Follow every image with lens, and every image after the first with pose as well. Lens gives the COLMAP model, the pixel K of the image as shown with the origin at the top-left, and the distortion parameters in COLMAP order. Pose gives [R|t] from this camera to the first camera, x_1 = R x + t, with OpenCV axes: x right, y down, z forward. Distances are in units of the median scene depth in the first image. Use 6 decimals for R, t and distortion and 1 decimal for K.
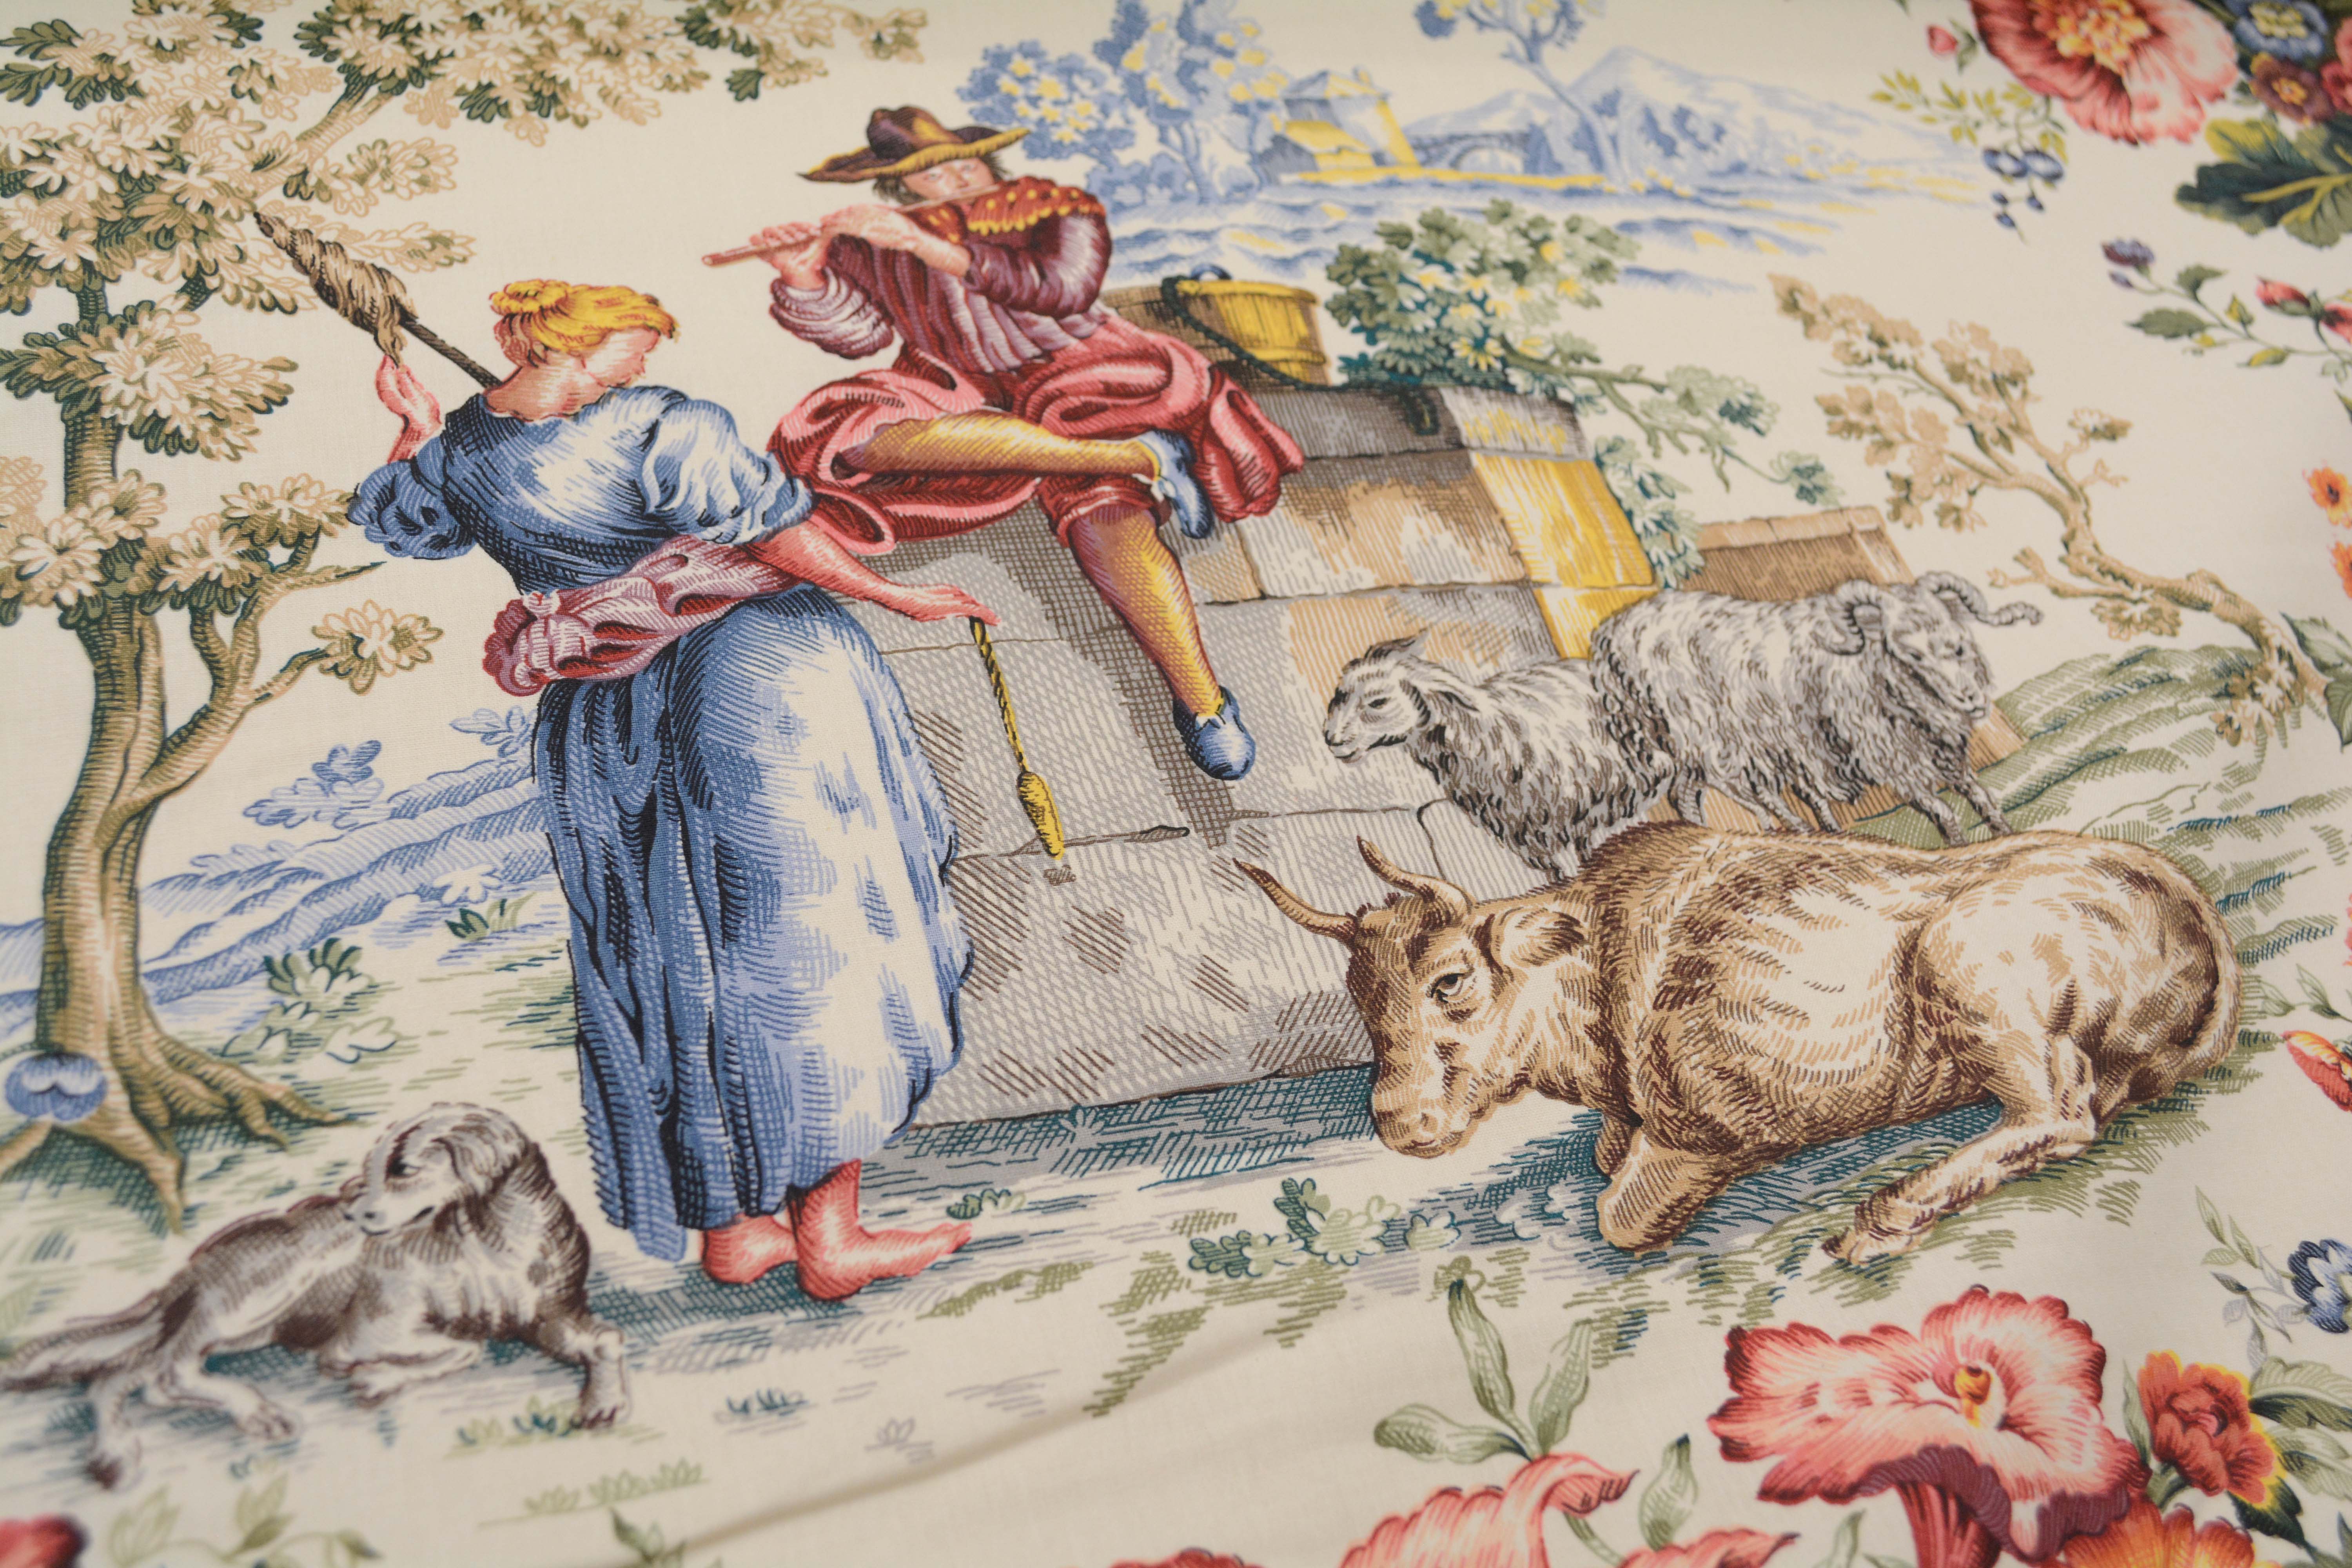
lens RADIAL K [[2639.8, 0, 1175.9], [0, 2639.8, 784.0], [0, 0, 1]] dist [-0.054695, 0.000000]
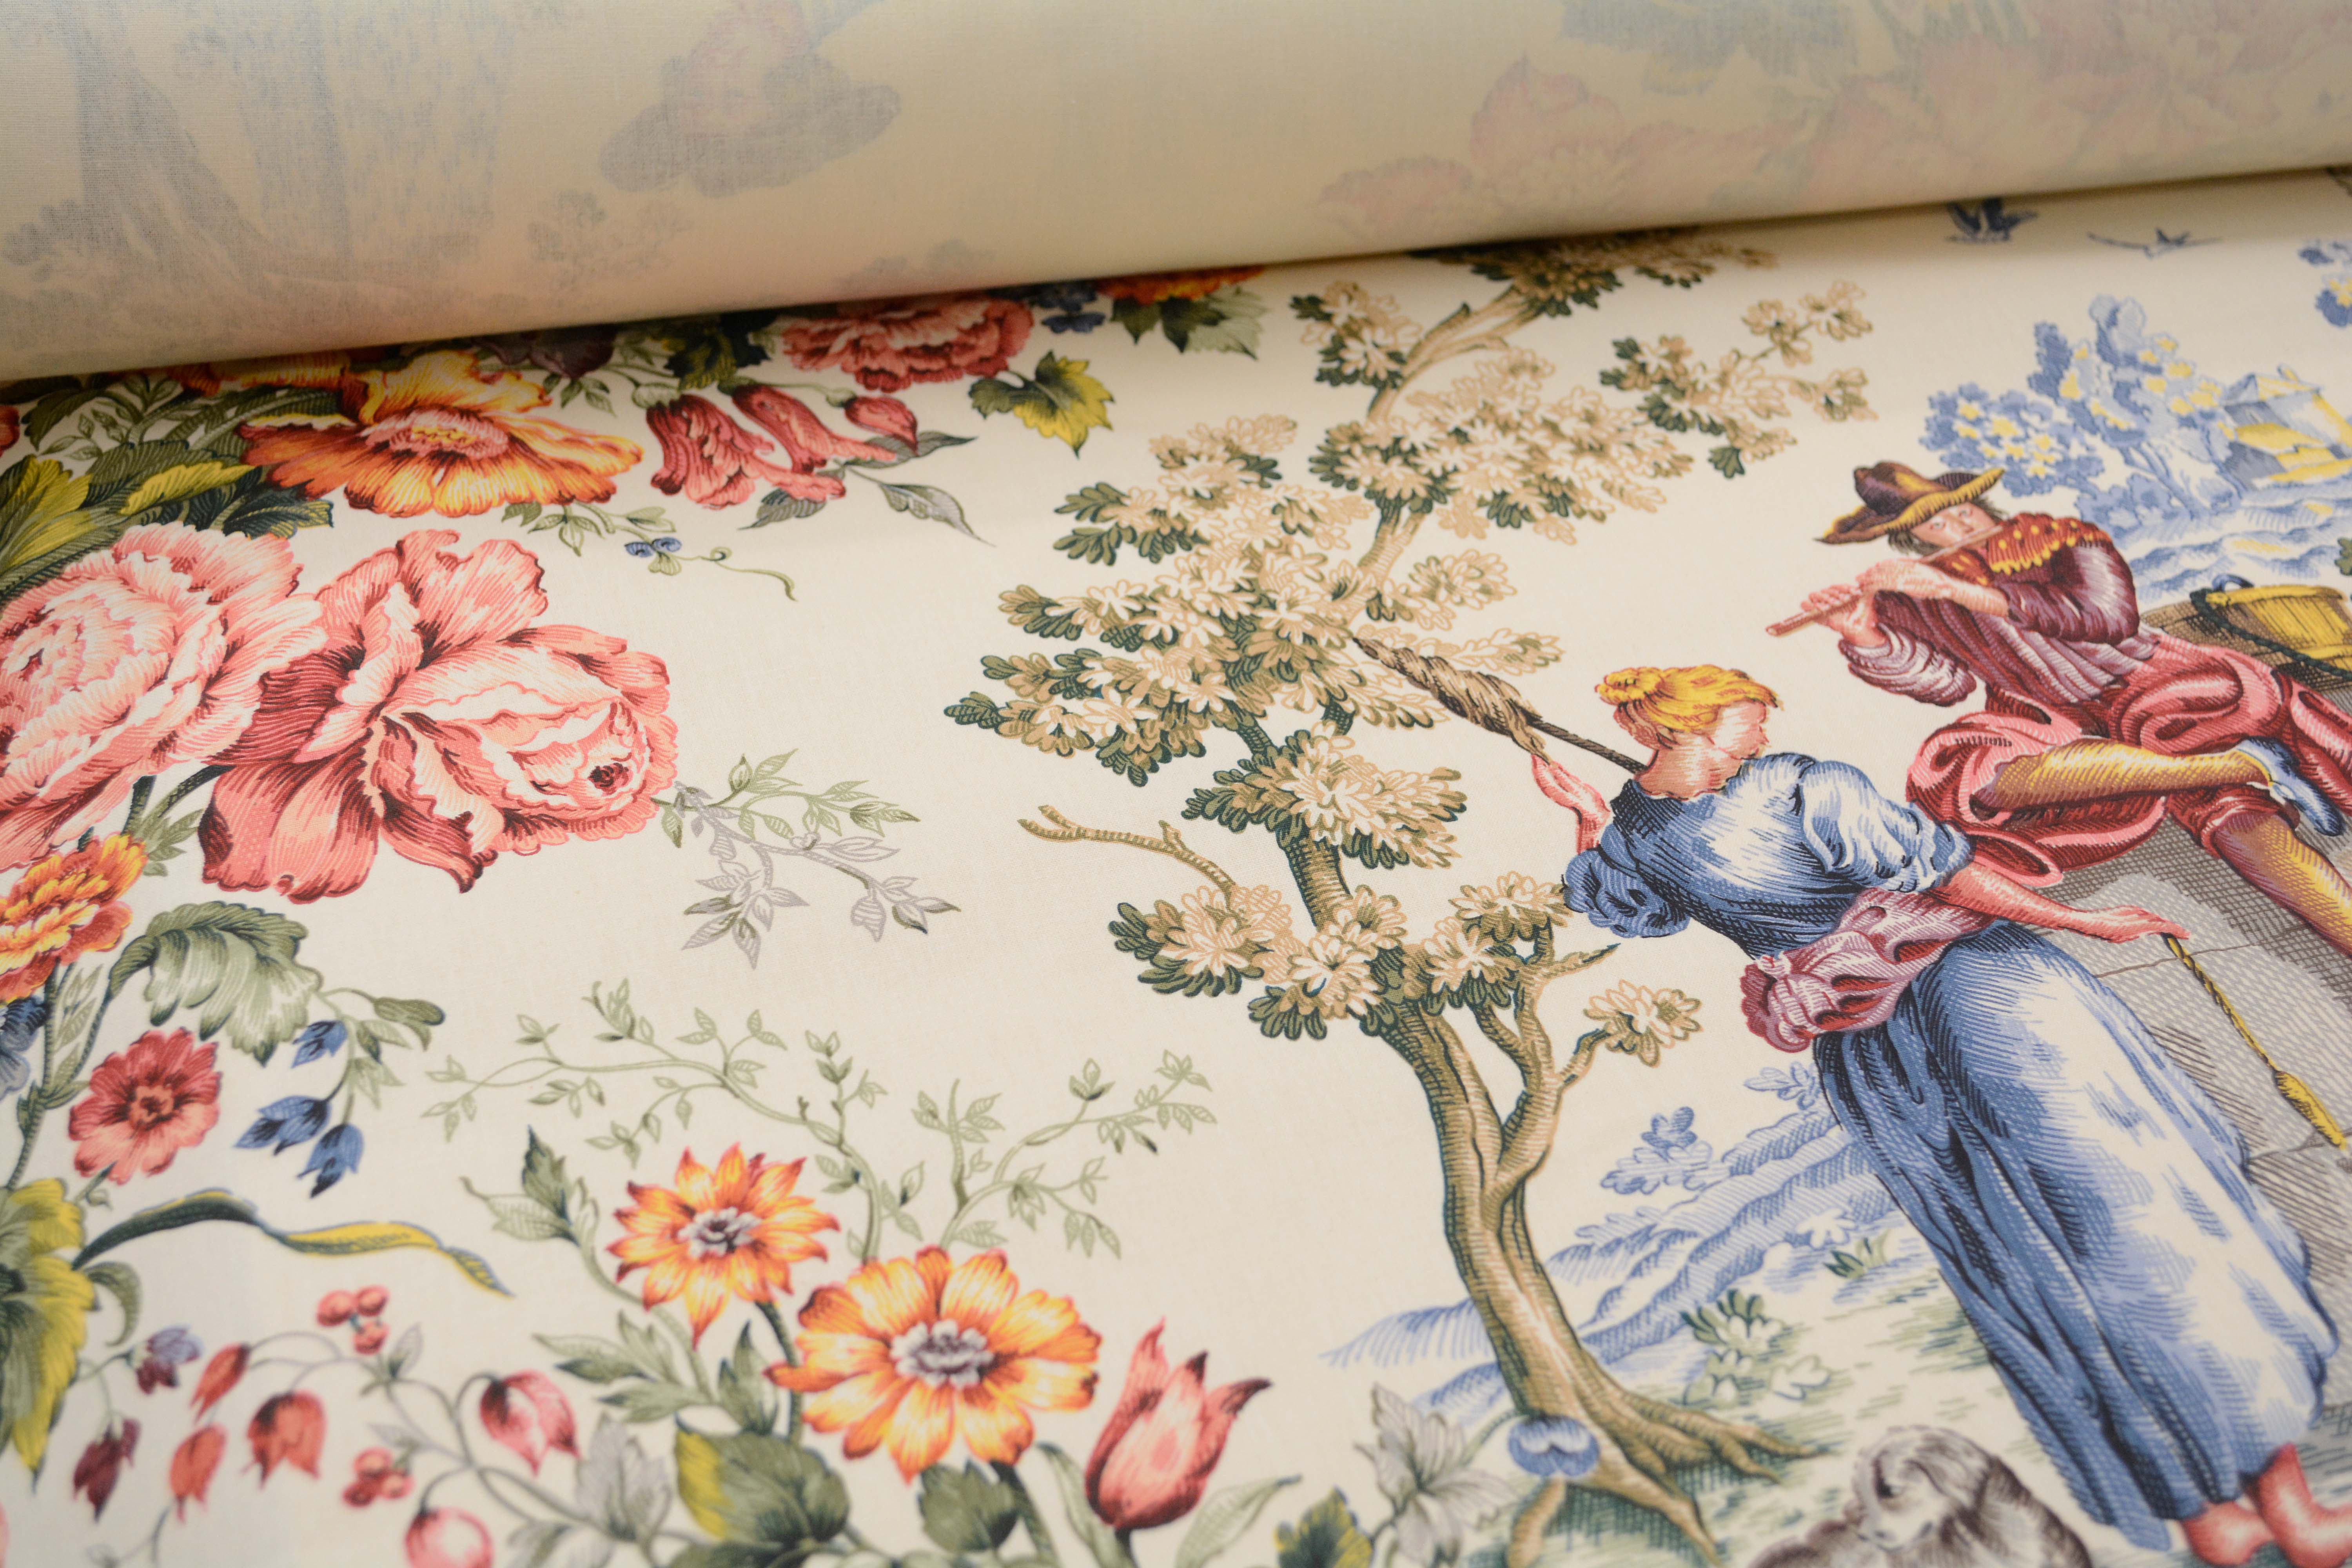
lens RADIAL K [[3243.6, 0, 1175.9], [0, 3243.6, 783.8], [0, 0, 1]] dist [-0.029044, 0.000000]
pose [[0.988639, -0.131226, -0.073303, -0.348837], [0.117140, 0.978223, -0.171340, 0.047422], [0.094190, 0.160806, 0.982481, -0.249559]]
